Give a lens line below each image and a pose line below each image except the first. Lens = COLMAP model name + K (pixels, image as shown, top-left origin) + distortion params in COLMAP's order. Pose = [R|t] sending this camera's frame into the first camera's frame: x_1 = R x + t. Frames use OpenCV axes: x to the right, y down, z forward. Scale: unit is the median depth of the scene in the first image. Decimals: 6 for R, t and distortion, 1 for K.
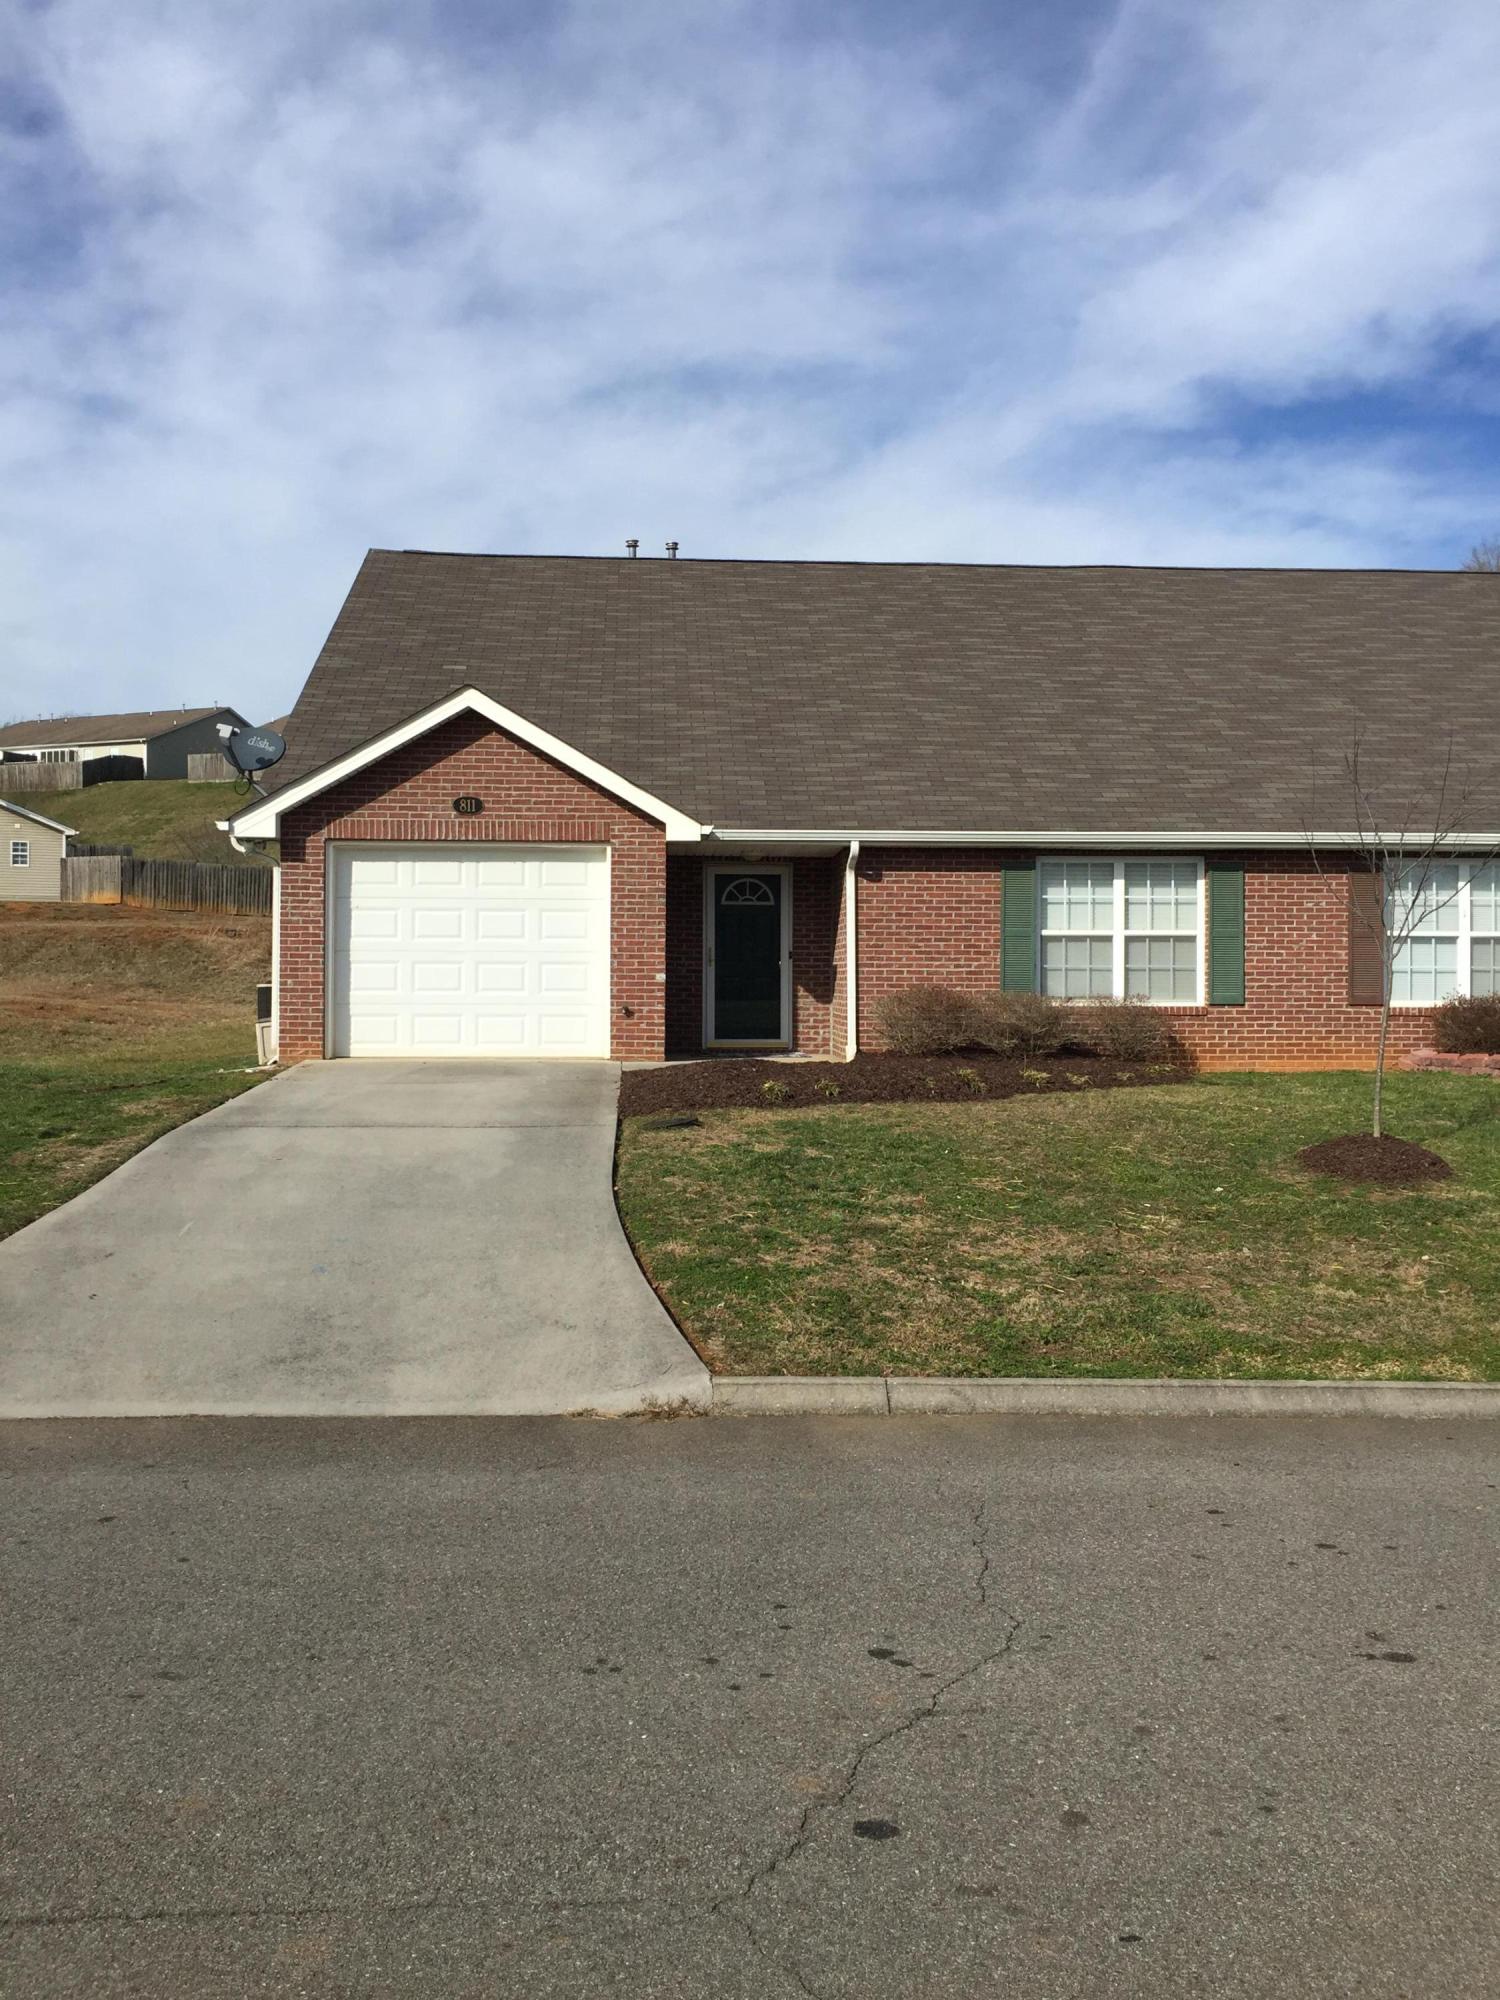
lens RADIAL K [[1715.4, 0, 741.6], [0, 1715.4, 978.2], [0, 0, 1]] dist [0.089335, -0.130827]
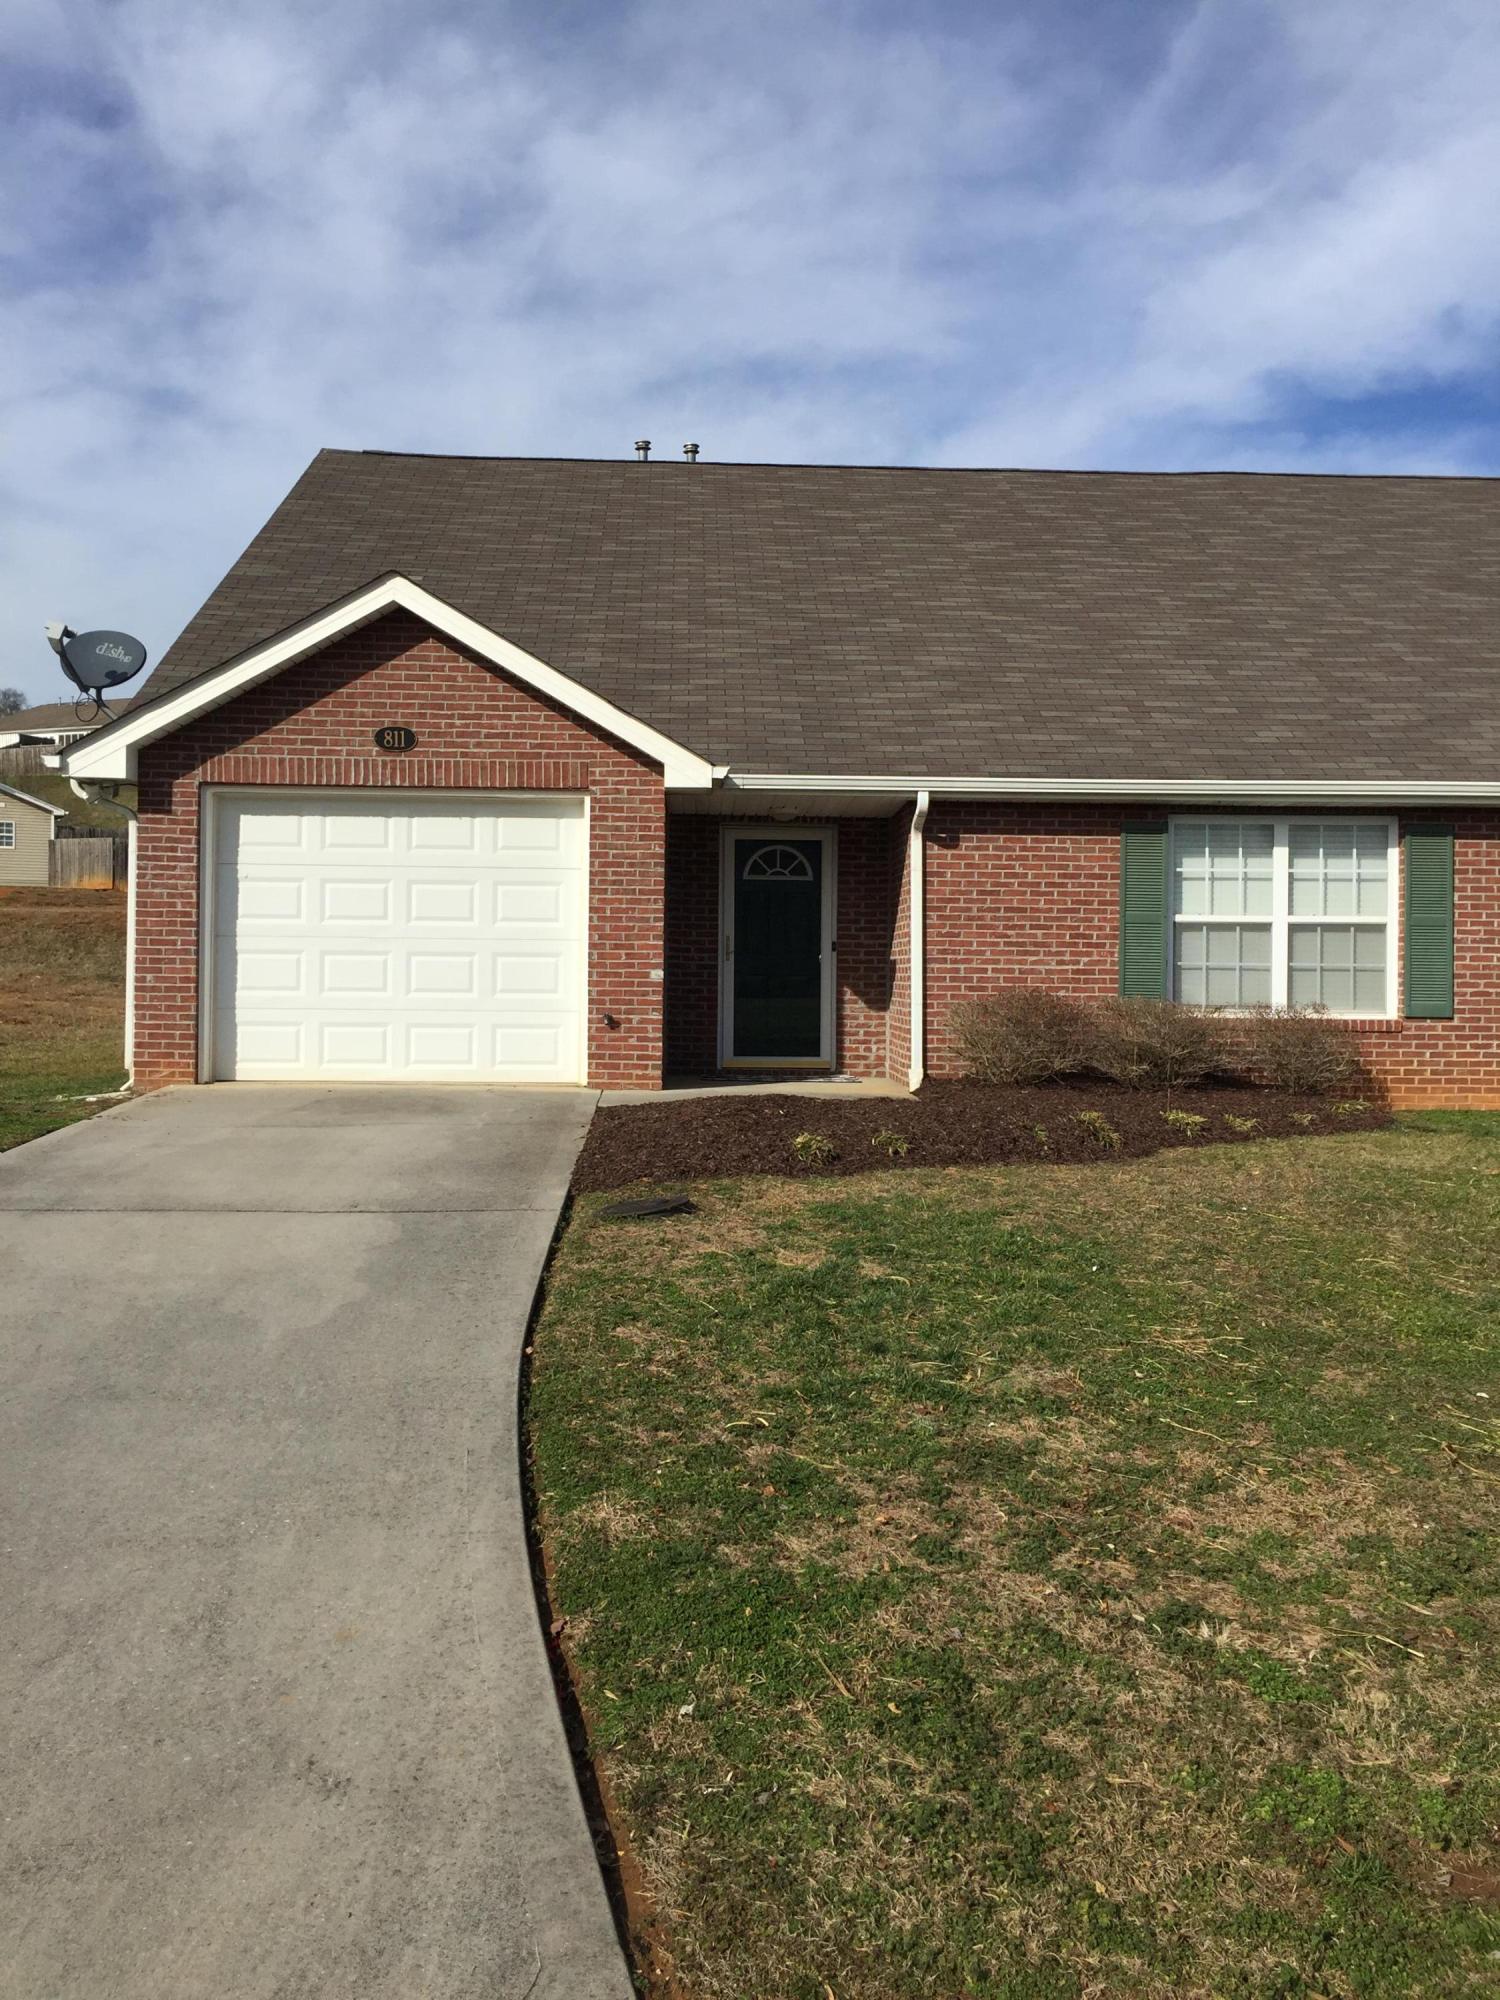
lens RADIAL K [[1715.4, 0, 741.6], [0, 1715.4, 978.2], [0, 0, 1]] dist [0.089335, -0.130827]
pose [[0.999727, 0.007302, -0.022197, 0.005075], [-0.007248, 0.999971, 0.002533, -0.001317], [0.022215, -0.002372, 0.999750, 0.256591]]
